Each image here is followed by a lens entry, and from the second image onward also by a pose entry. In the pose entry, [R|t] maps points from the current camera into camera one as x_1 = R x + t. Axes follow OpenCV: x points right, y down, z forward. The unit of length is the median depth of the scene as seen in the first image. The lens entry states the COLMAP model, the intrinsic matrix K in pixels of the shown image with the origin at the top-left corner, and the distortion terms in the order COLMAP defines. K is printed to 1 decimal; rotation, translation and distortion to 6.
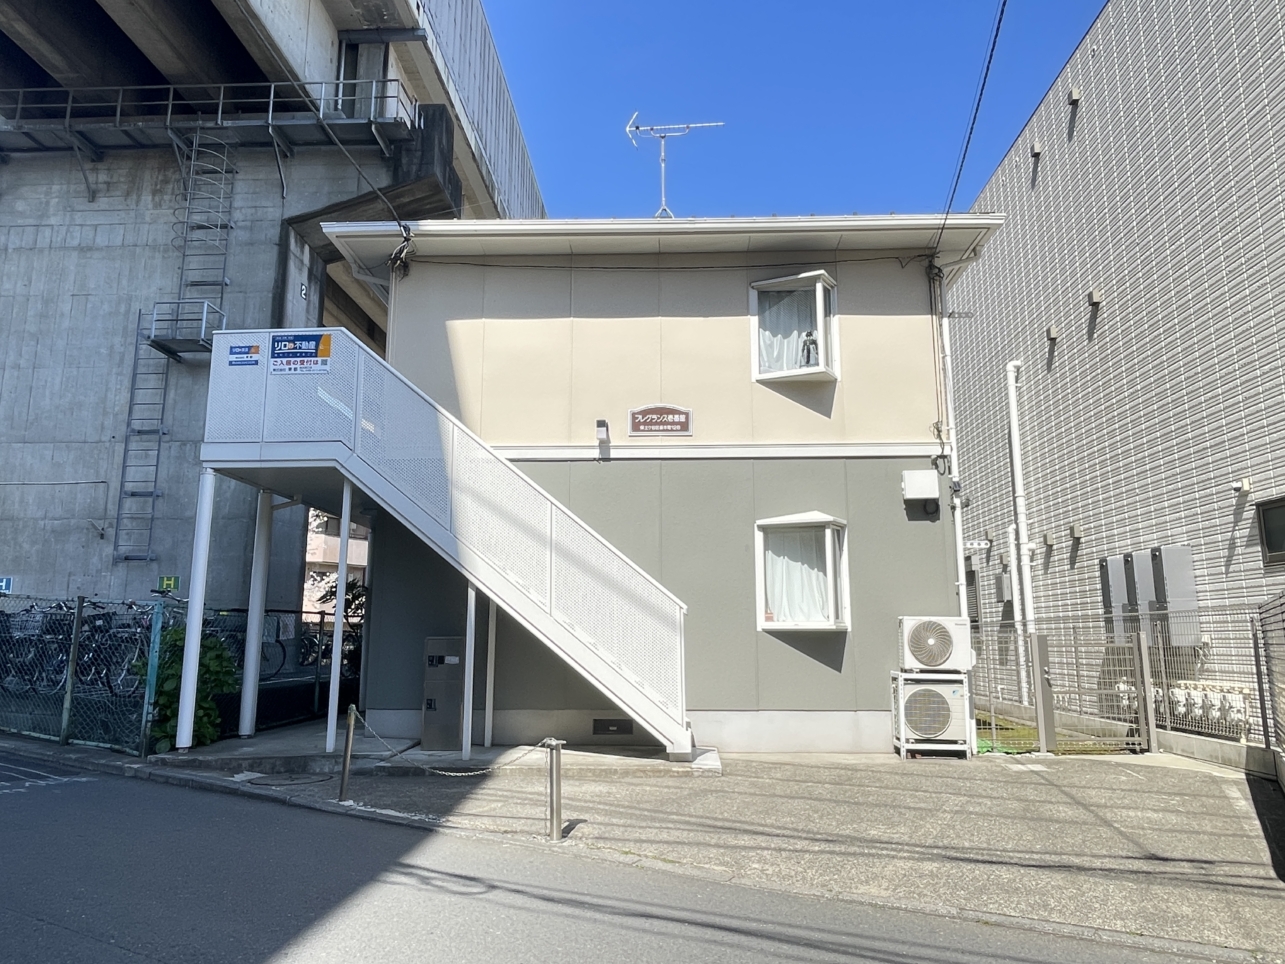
lens RADIAL K [[901.3, 0, 642.8], [0, 901.3, 481.1], [0, 0, 1]] dist [-0.007683, -0.003028]
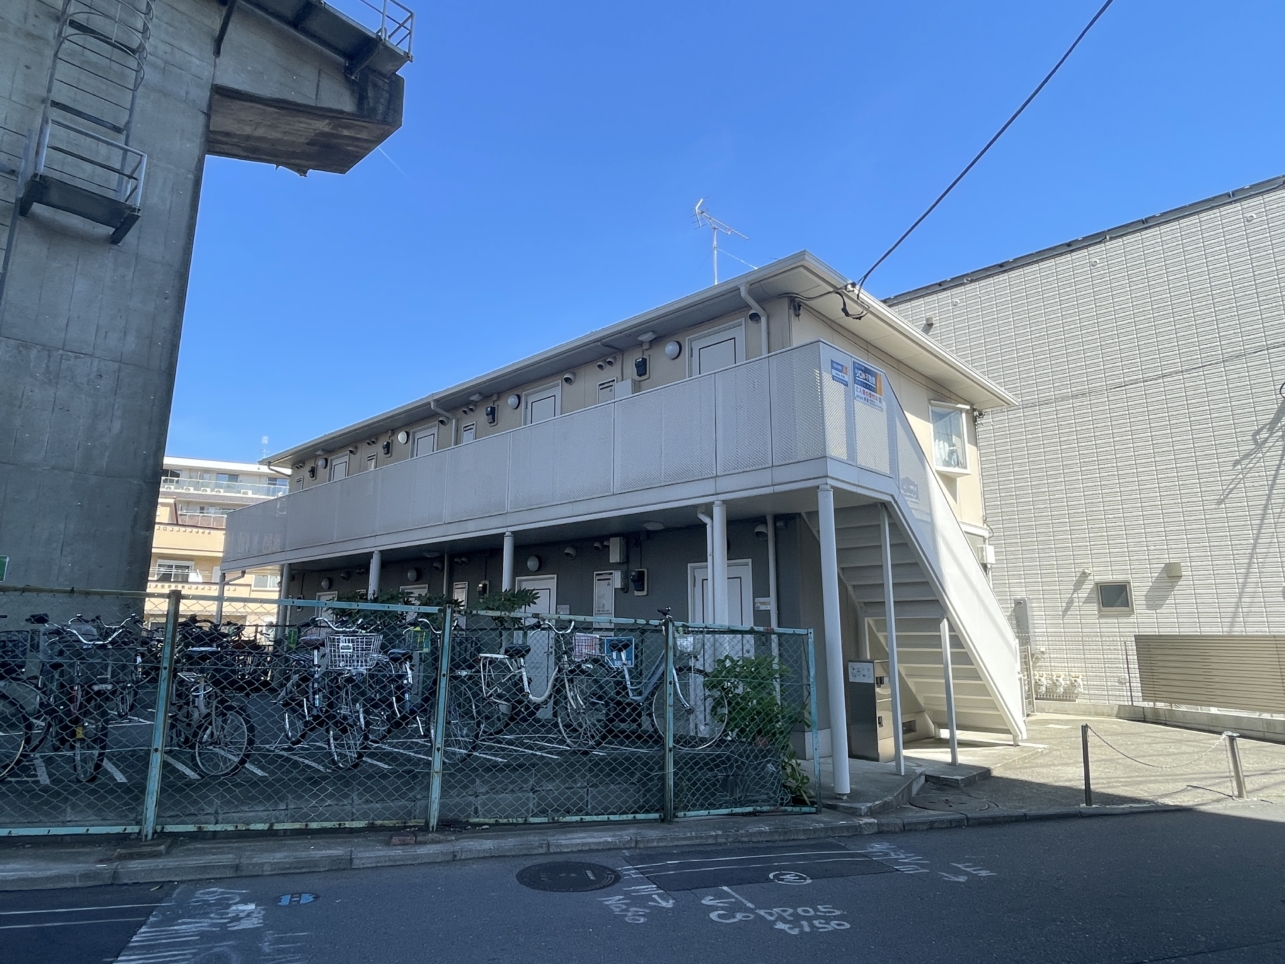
lens RADIAL K [[753.1, 0, 646.9], [0, 753.1, 479.0], [0, 0, 1]] dist [-0.004013, -0.002048]
pose [[0.647618, 0.151190, 0.746815, -1.103685], [-0.135177, 0.987367, -0.082667, 0.064217], [-0.749878, -0.047416, 0.659874, 0.584557]]
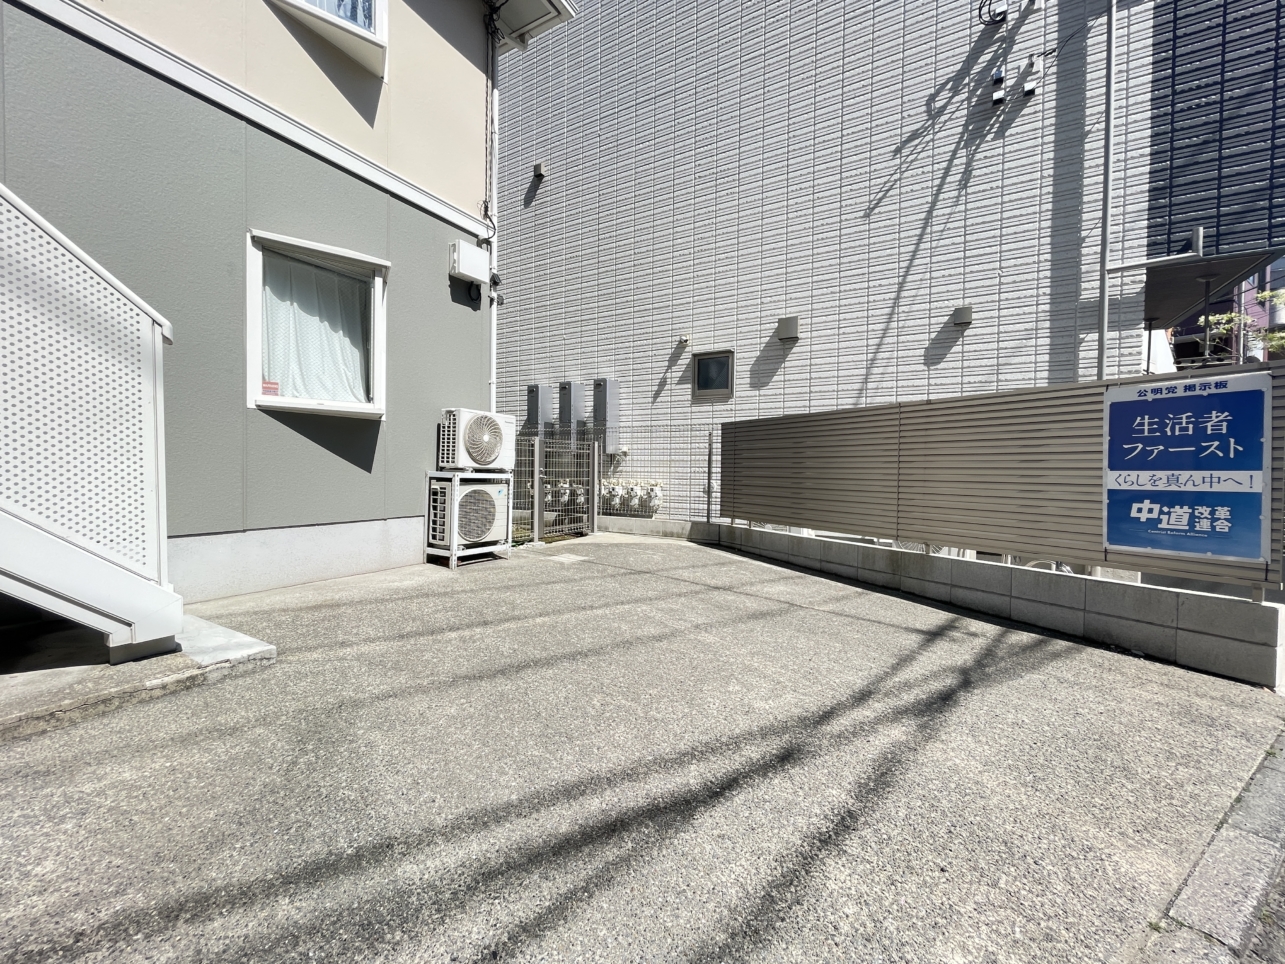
lens RADIAL K [[516.7, 0, 643.0], [0, 516.7, 480.7], [0, 0, 1]] dist [-0.002080, 0.000046]
pose [[0.465918, -0.012420, 0.884741, -0.062535], [-0.171292, 0.979720, 0.103958, 0.132236], [-0.868090, -0.199985, 0.454342, 0.588923]]
